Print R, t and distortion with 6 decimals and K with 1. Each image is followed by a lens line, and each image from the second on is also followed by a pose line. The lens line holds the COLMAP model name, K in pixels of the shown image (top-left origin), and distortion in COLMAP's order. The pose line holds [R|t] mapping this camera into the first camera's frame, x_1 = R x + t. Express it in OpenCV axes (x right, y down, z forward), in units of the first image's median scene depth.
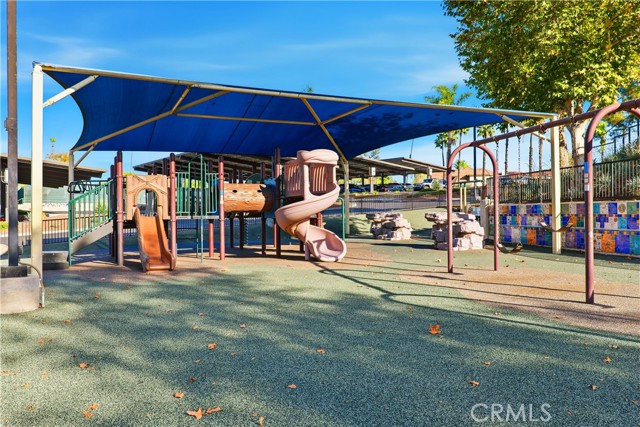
lens RADIAL K [[518.8, 0, 319.8], [0, 518.8, 214.1], [0, 0, 1]] dist [0.006691, -0.004228]
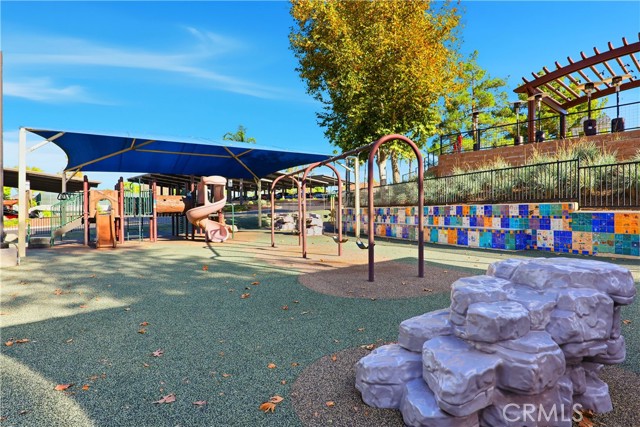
lens RADIAL K [[366.6, 0, 320.4], [0, 366.6, 213.3], [0, 0, 1]] dist [0.002075, 0.000850]
pose [[0.991766, 0.001792, 0.128052, 0.175402], [-0.001710, 0.999998, -0.000754, -0.002209], [-0.128053, 0.000529, 0.991767, -0.208677]]
